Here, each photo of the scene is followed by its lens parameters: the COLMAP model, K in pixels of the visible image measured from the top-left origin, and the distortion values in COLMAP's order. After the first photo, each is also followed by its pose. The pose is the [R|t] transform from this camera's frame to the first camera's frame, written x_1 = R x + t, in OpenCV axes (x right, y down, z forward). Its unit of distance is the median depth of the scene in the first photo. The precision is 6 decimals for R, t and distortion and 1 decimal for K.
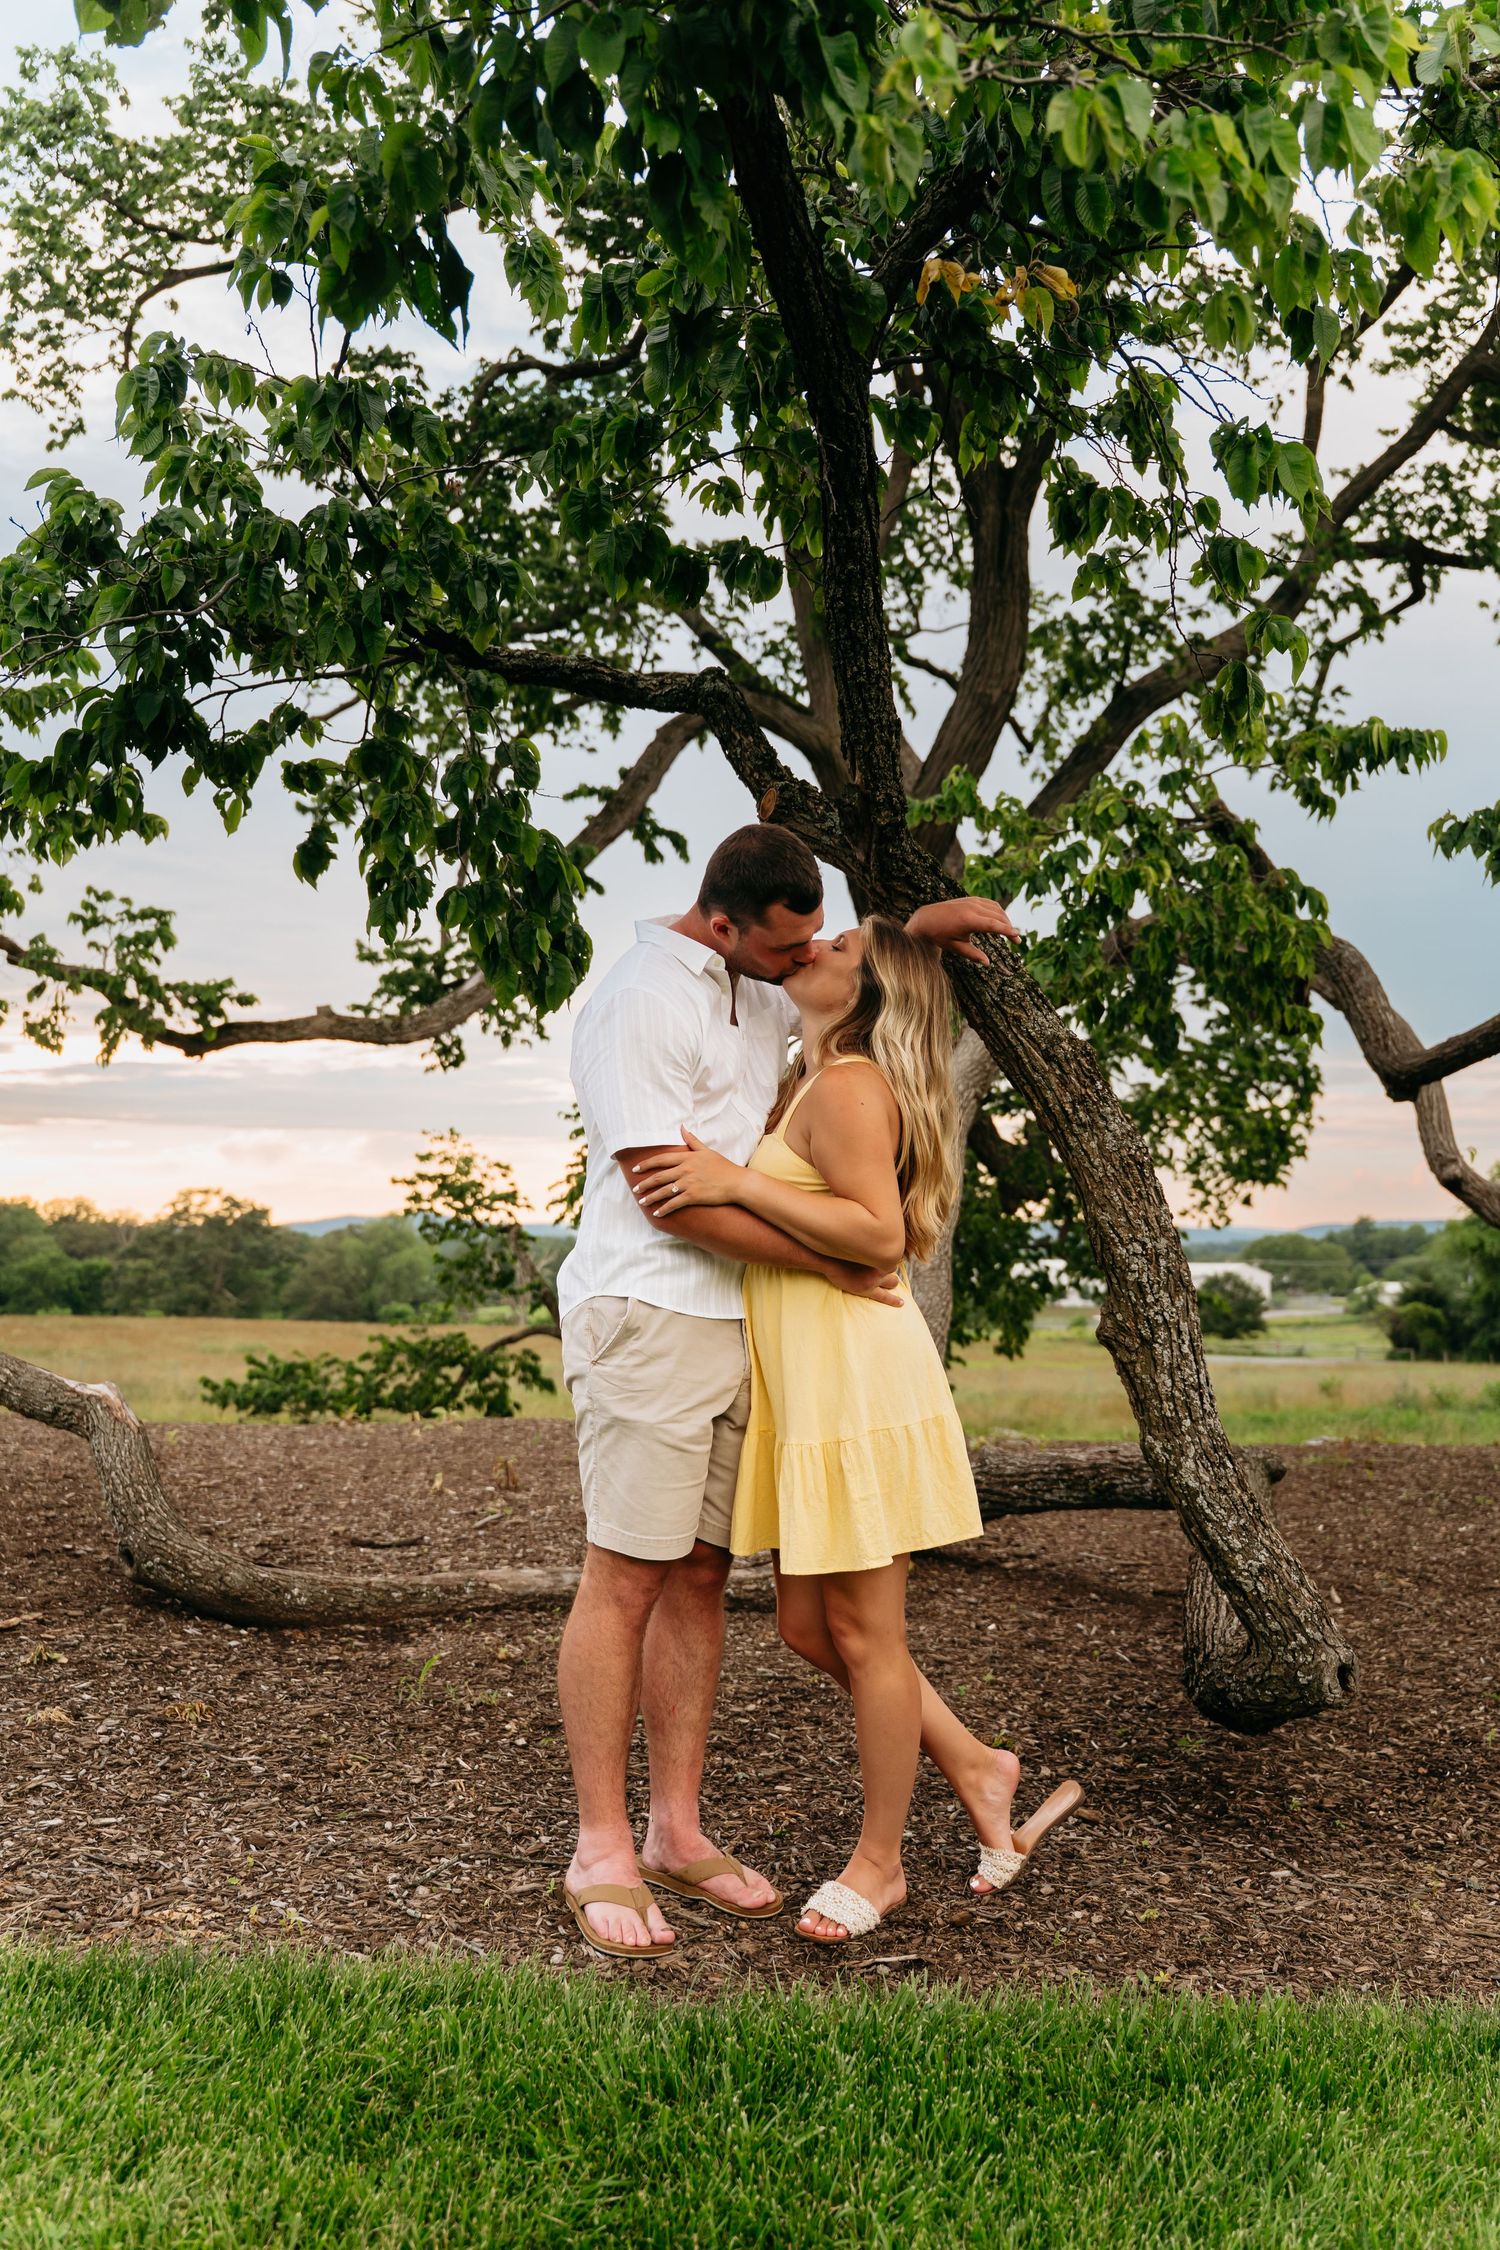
lens RADIAL K [[1735.4, 0, 770.6], [0, 1735.4, 1117.7], [0, 0, 1]] dist [-0.014020, -0.002754]
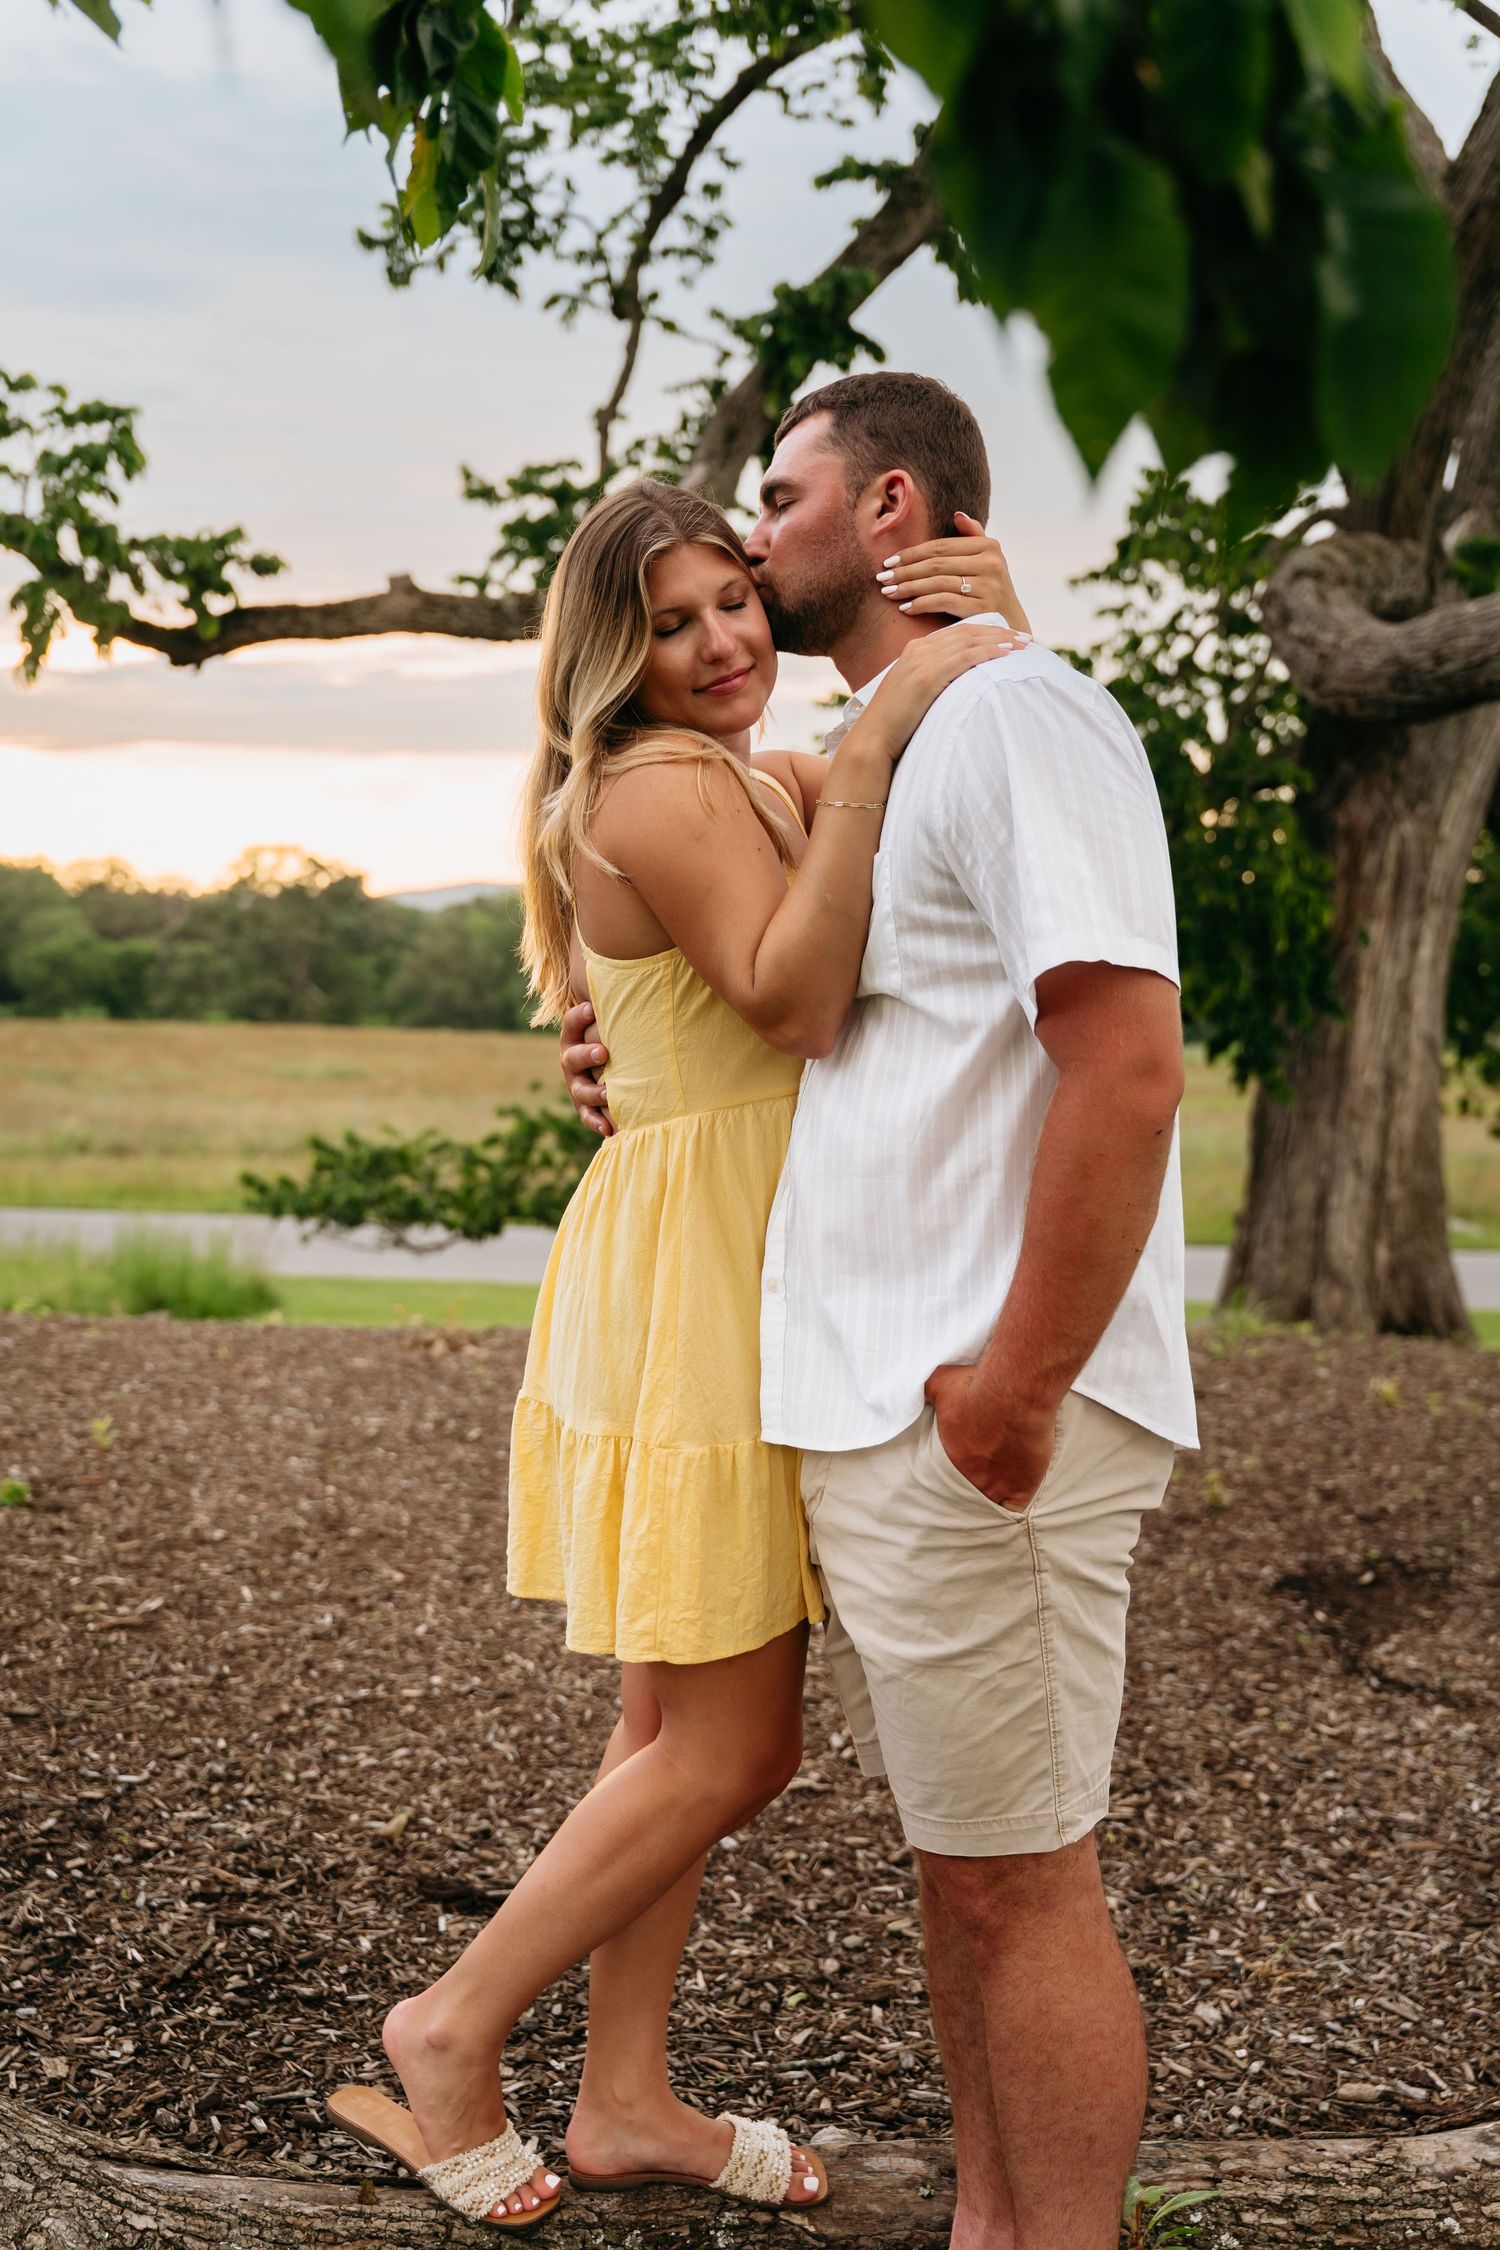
lens RADIAL K [[2443.5, 0, 746.6], [0, 2443.5, 1140.8], [0, 0, 1]] dist [0.012700, 0.000000]
pose [[0.991746, 0.015198, -0.127318, -0.035922], [0.005523, 0.986967, 0.160830, -0.008479], [0.128103, -0.160206, 0.978736, 0.180224]]
